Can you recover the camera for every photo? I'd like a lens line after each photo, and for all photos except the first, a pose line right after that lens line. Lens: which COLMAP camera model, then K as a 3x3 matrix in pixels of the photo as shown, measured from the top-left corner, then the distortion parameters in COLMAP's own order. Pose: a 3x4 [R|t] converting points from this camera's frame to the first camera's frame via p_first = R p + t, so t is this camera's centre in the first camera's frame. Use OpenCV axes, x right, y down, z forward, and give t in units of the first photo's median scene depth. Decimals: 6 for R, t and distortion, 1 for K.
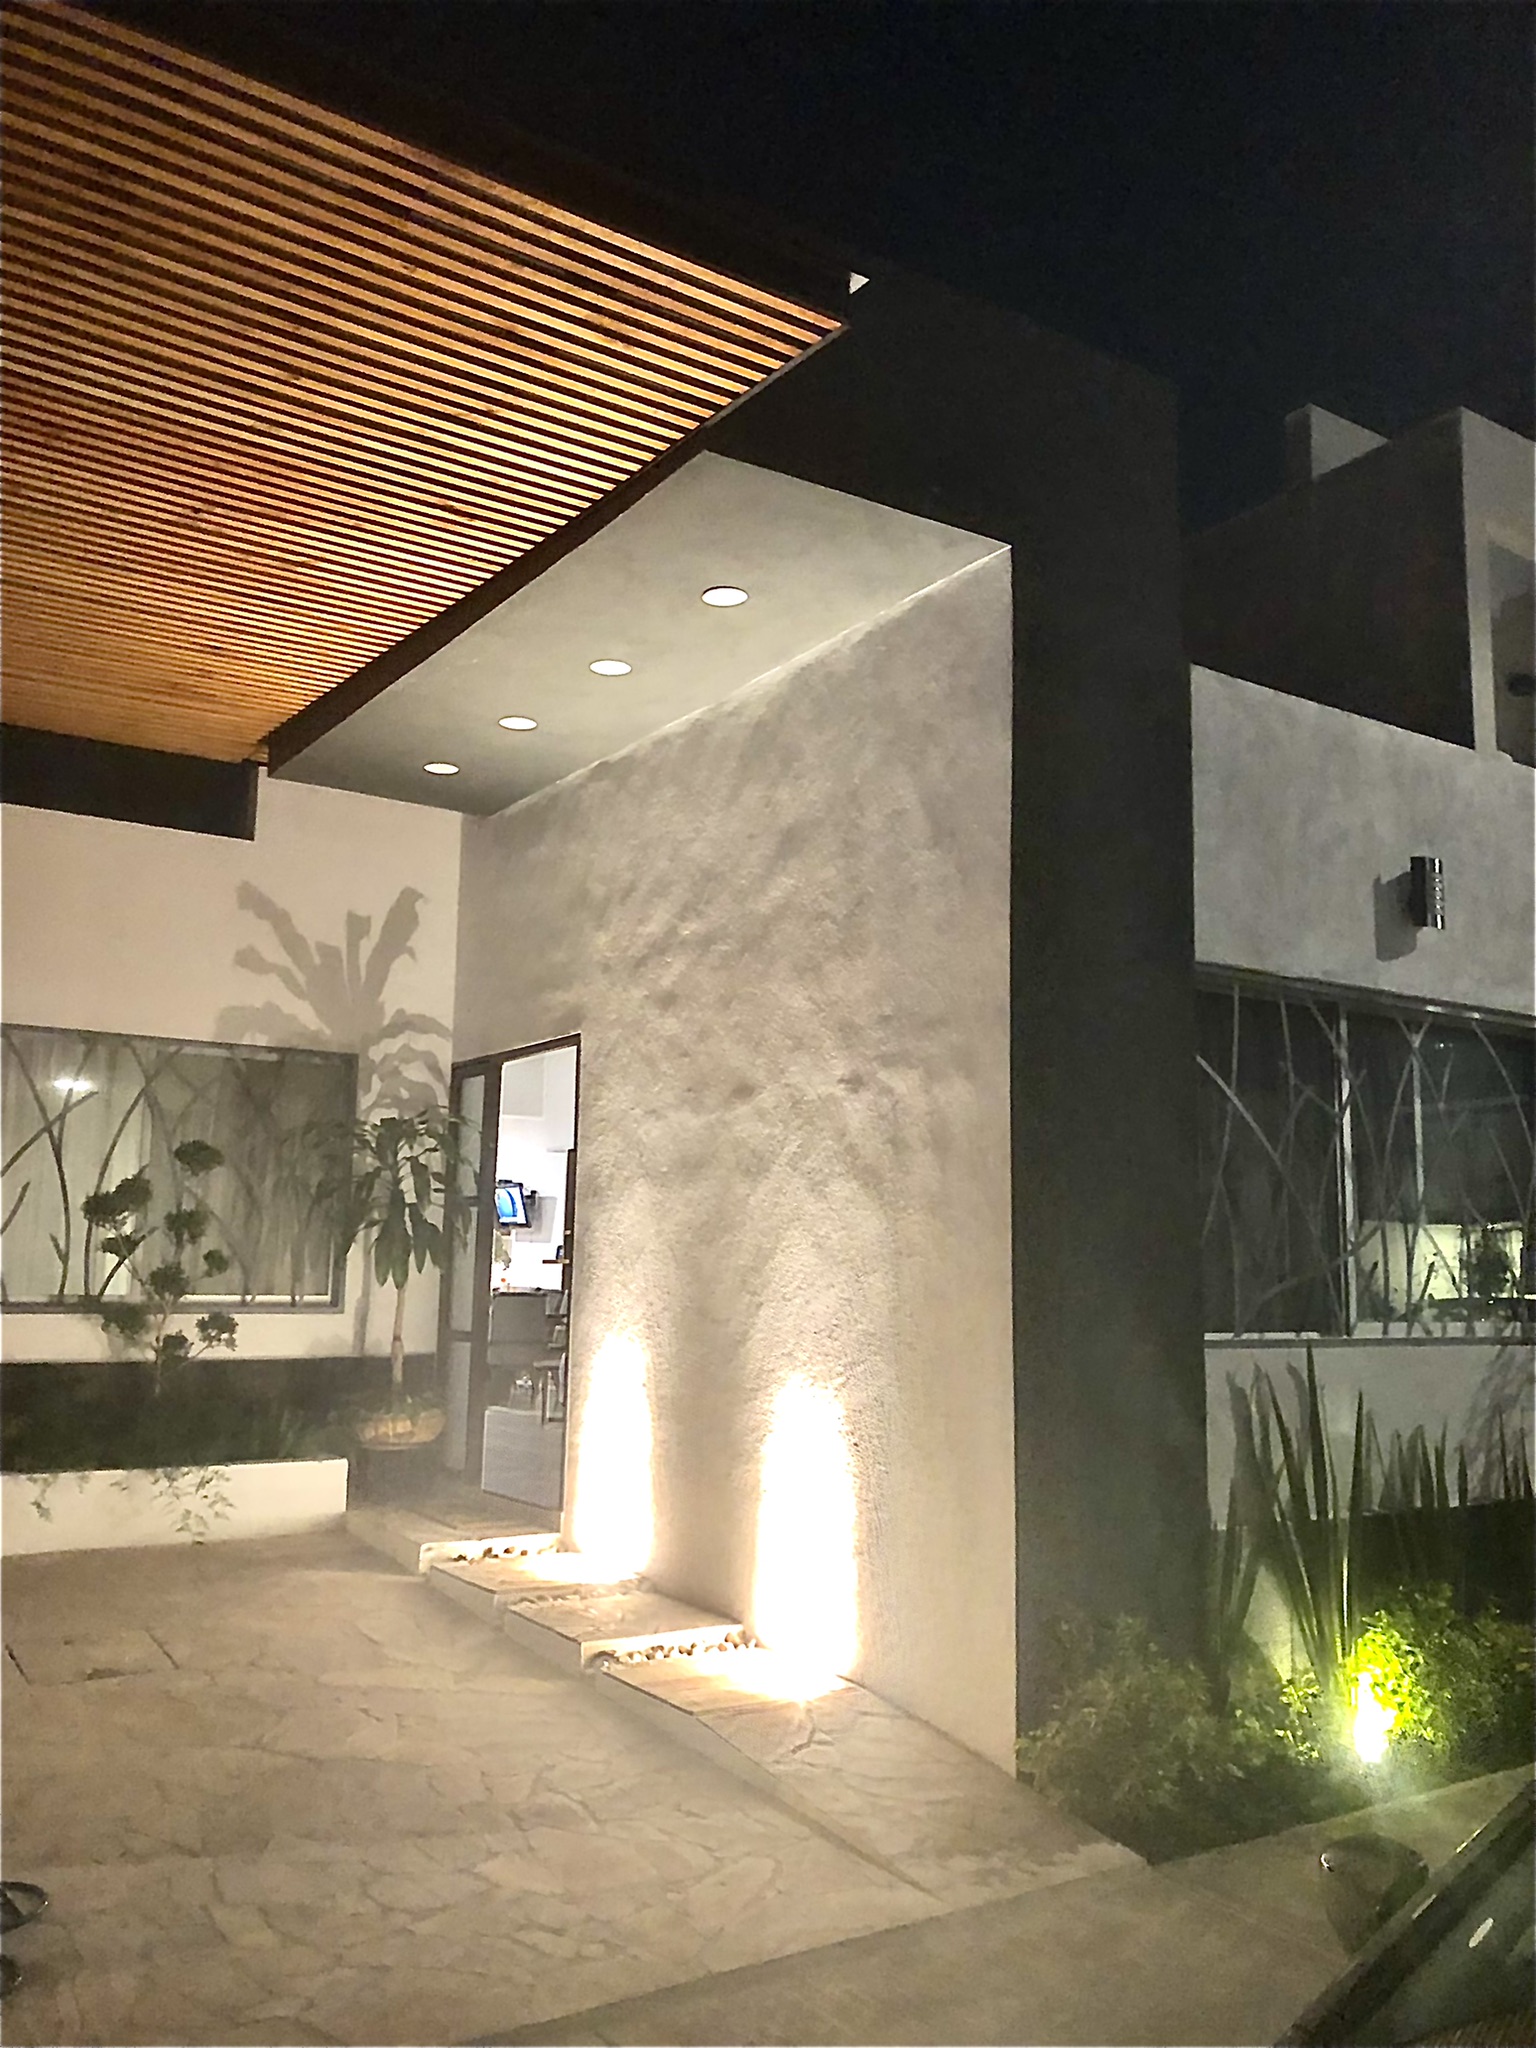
lens RADIAL K [[1669.1, 0, 778.7], [0, 1669.1, 1026.8], [0, 0, 1]] dist [0.063986, -0.098198]
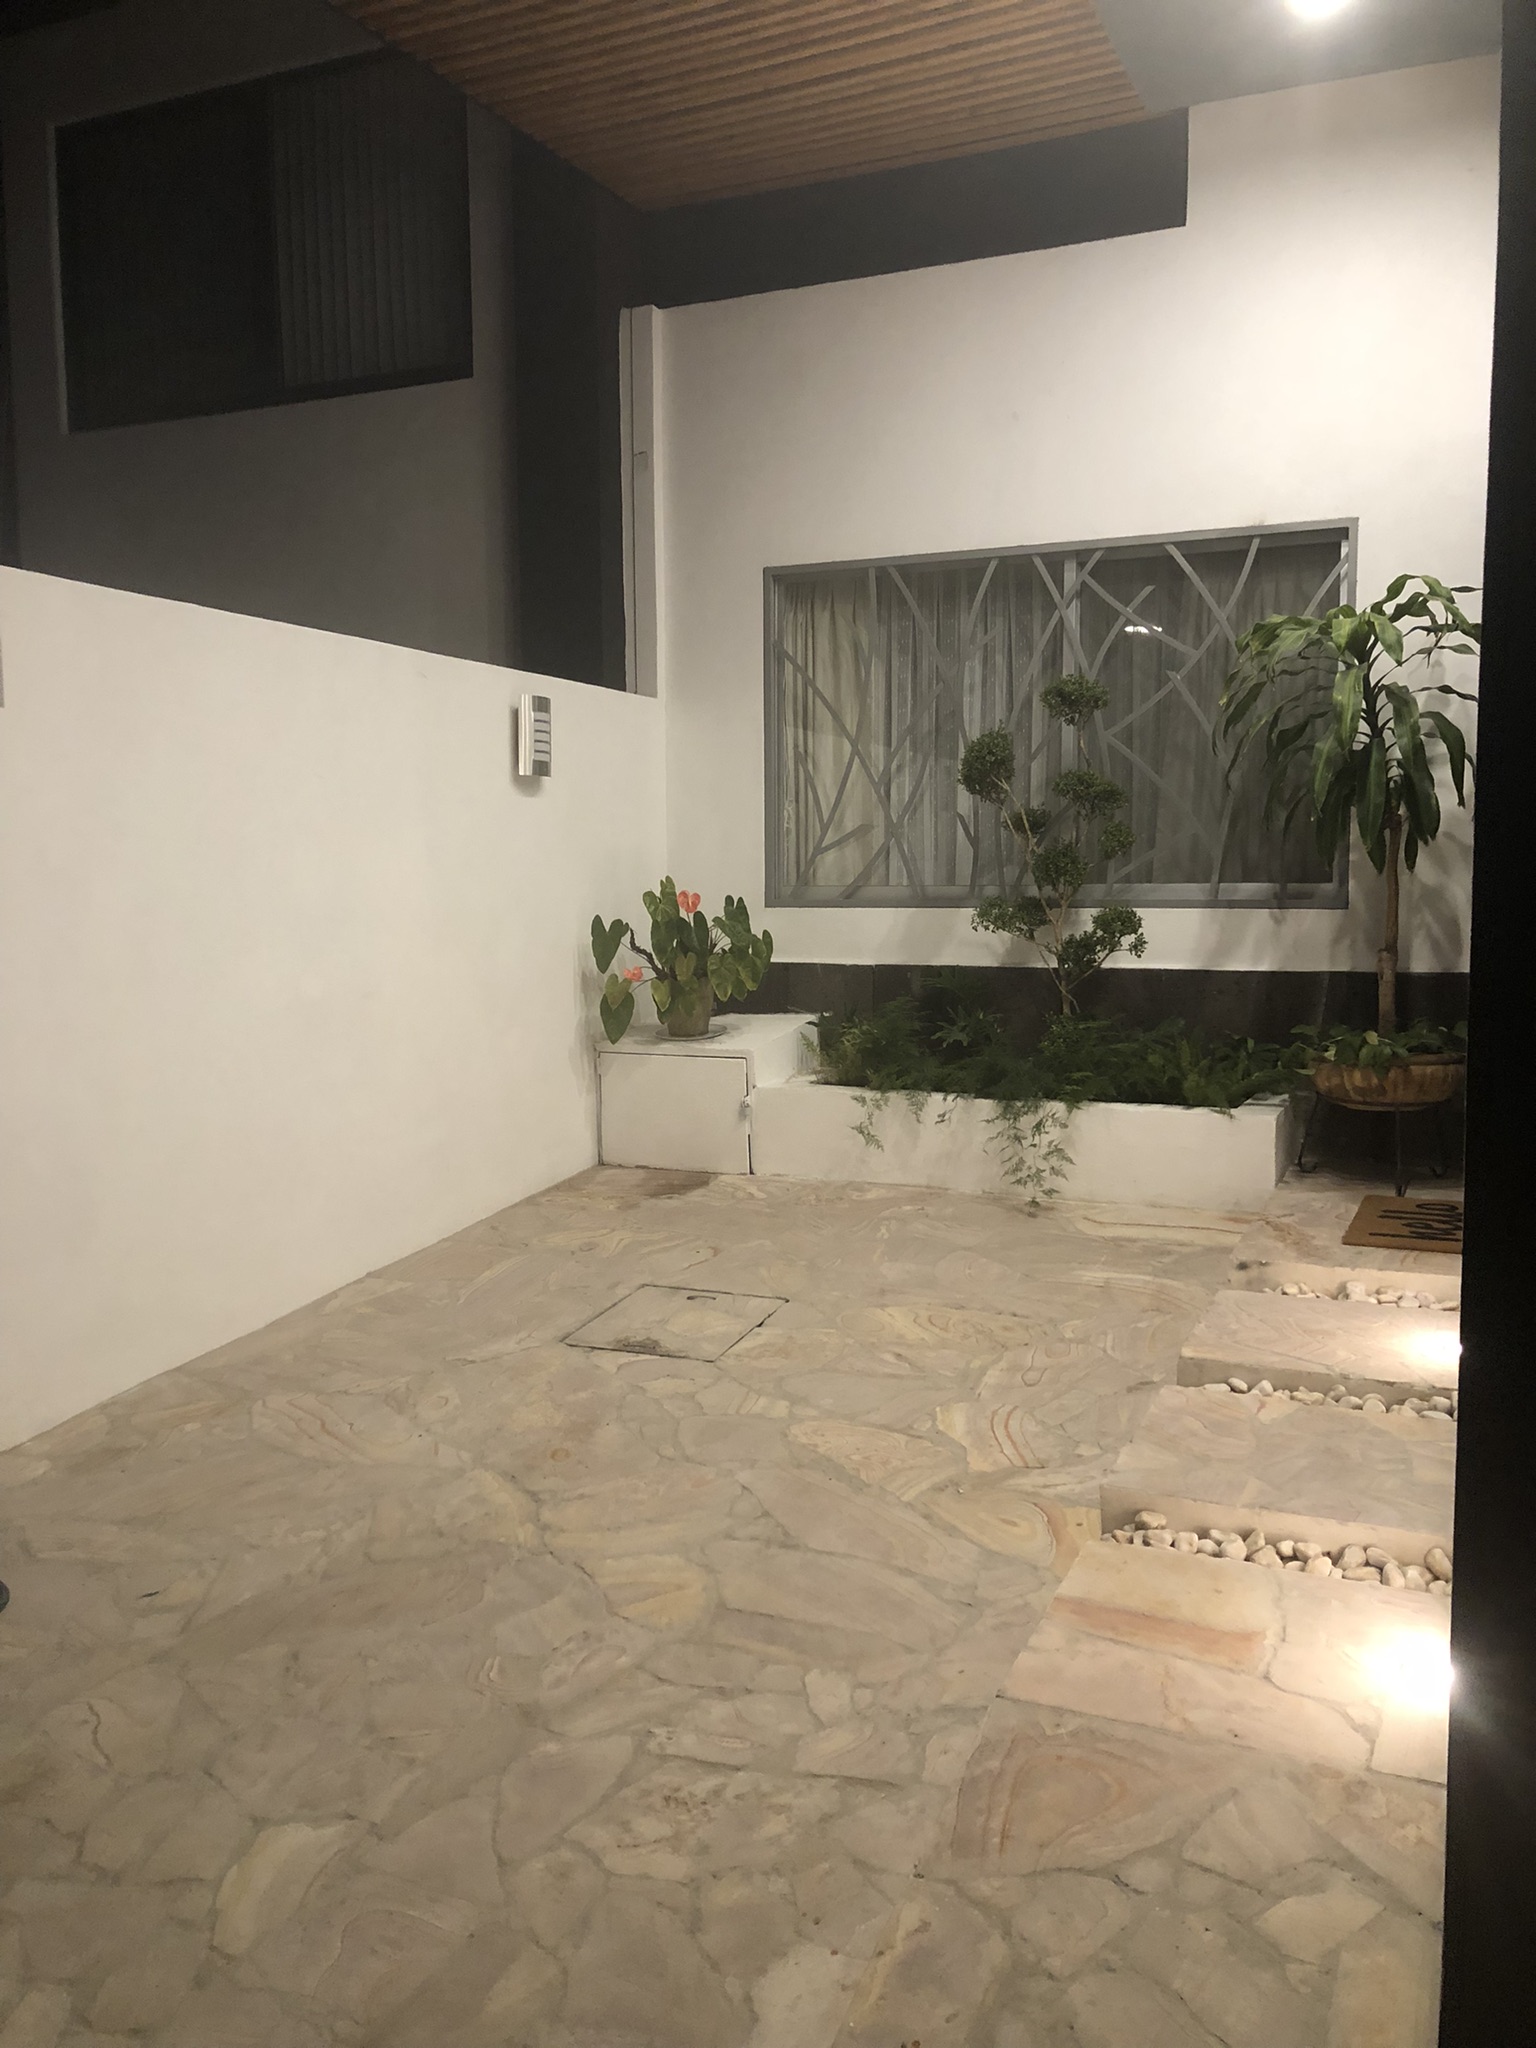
lens RADIAL K [[1669.1, 0, 785.2], [0, 1669.1, 1021.5], [0, 0, 1]] dist [0.063986, -0.098198]
pose [[0.537420, 0.058187, -0.841305, 0.237963], [0.135642, 0.978664, 0.154334, 0.096205], [0.832335, -0.197058, 0.518060, 0.545471]]
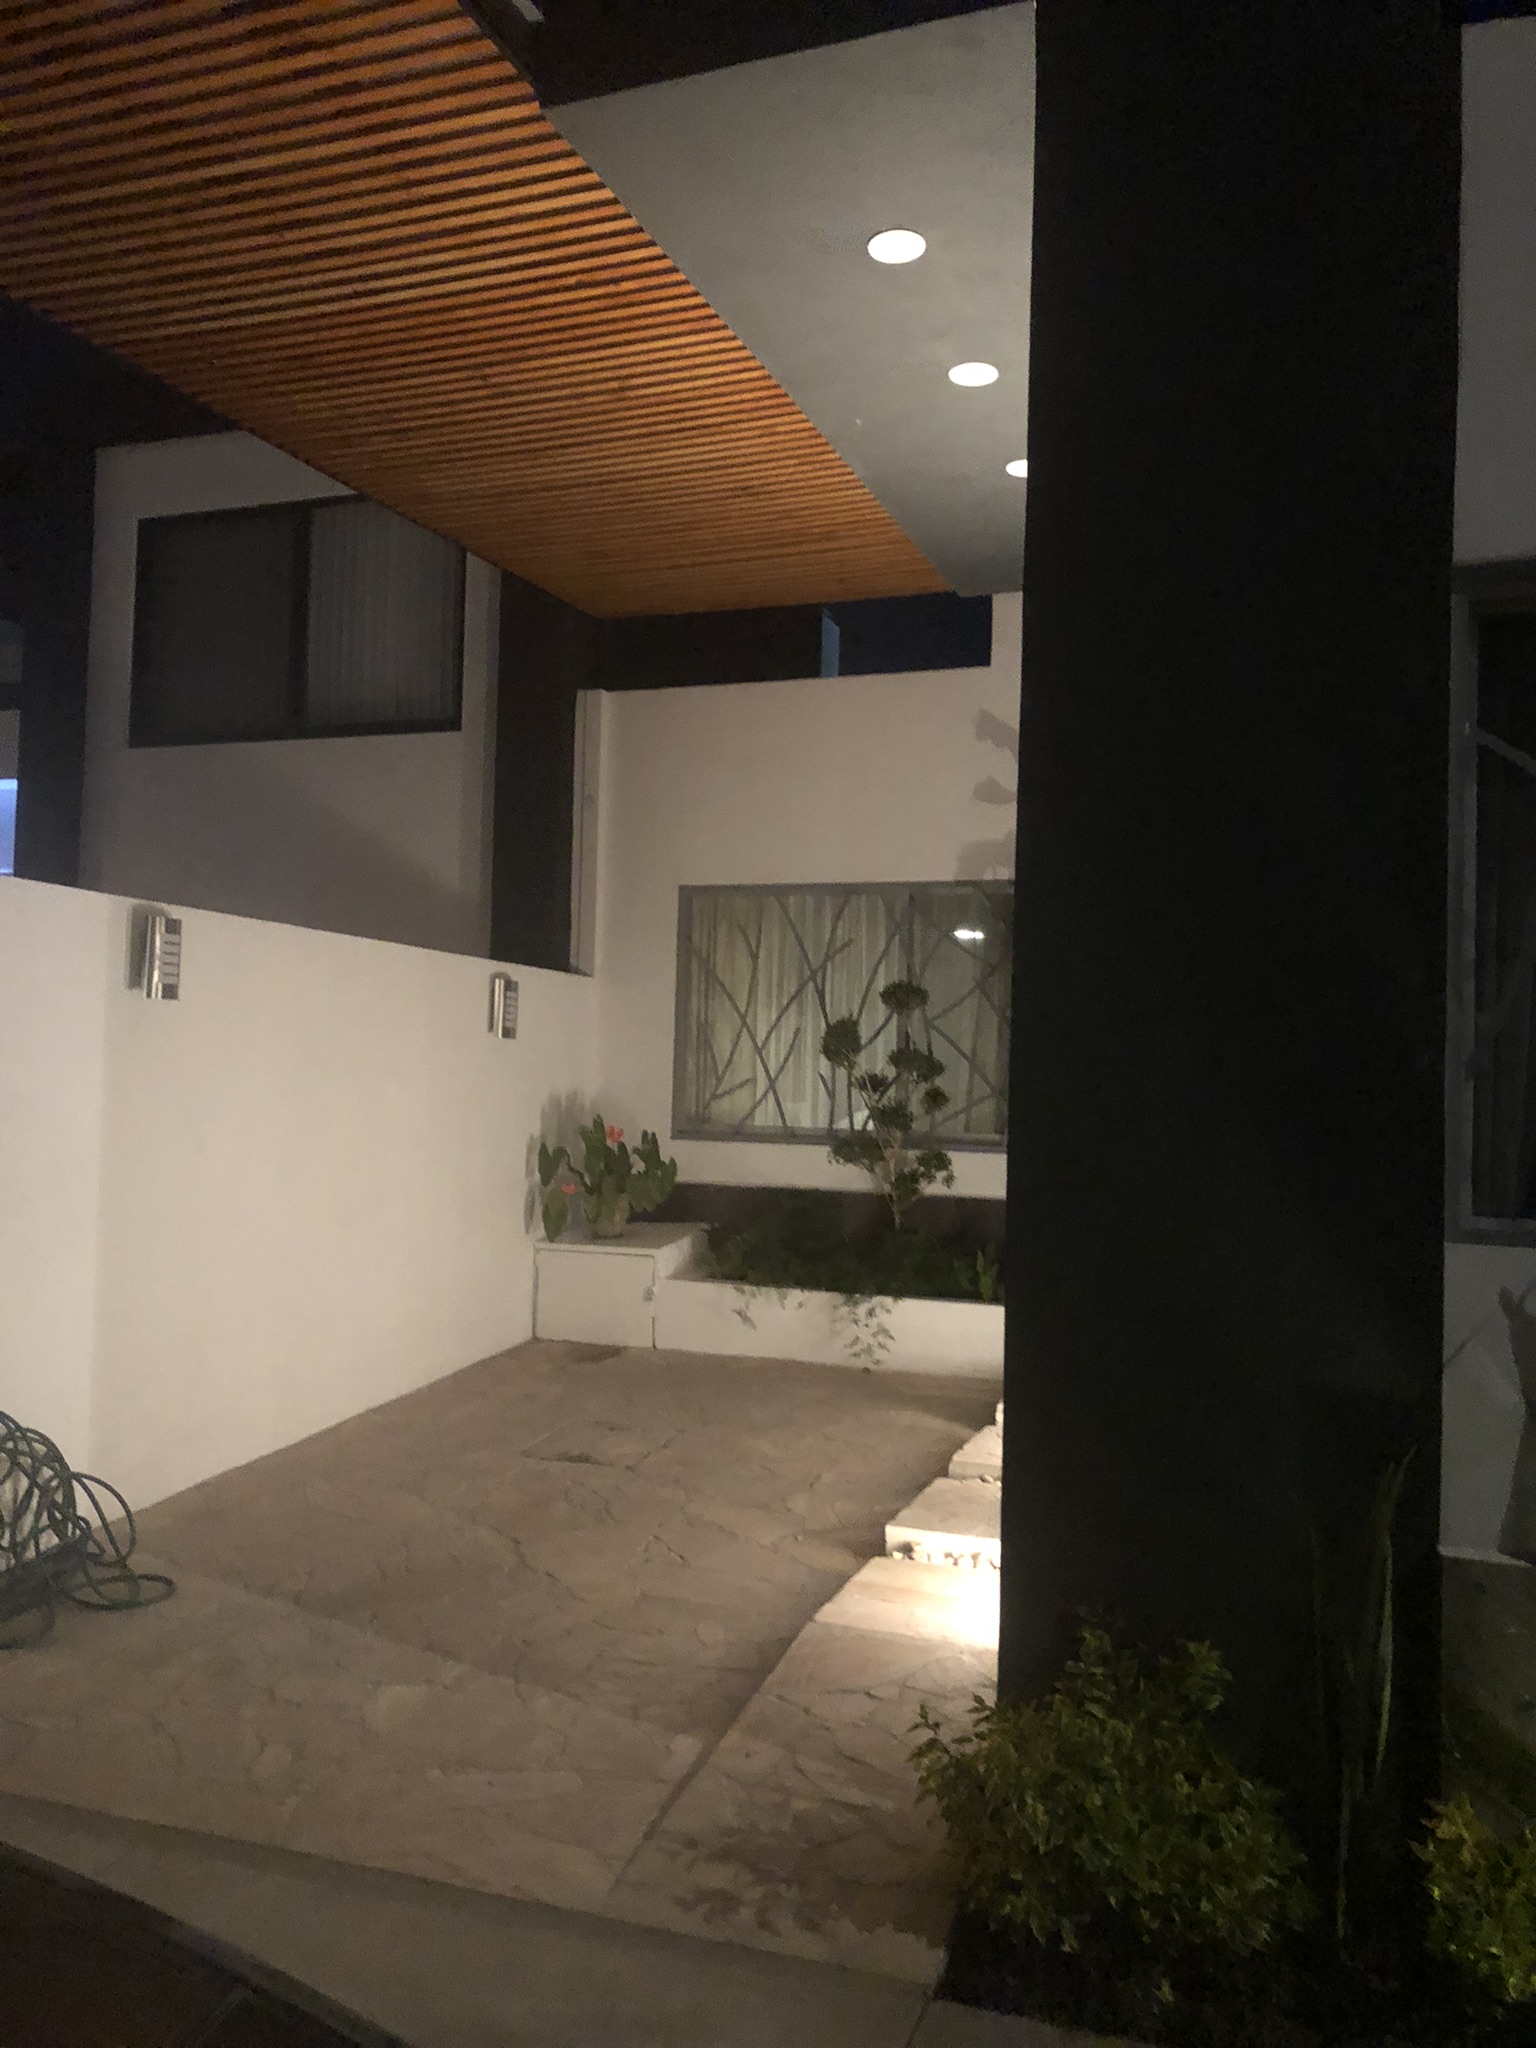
lens RADIAL K [[1669.1, 0, 762.9], [0, 1669.1, 1033.5], [0, 0, 1]] dist [0.063986, -0.098198]
pose [[0.584165, -0.026634, -0.811198, 0.467747], [0.098293, 0.994427, 0.038133, 0.059561], [0.805661, -0.102011, 0.583527, 0.386234]]
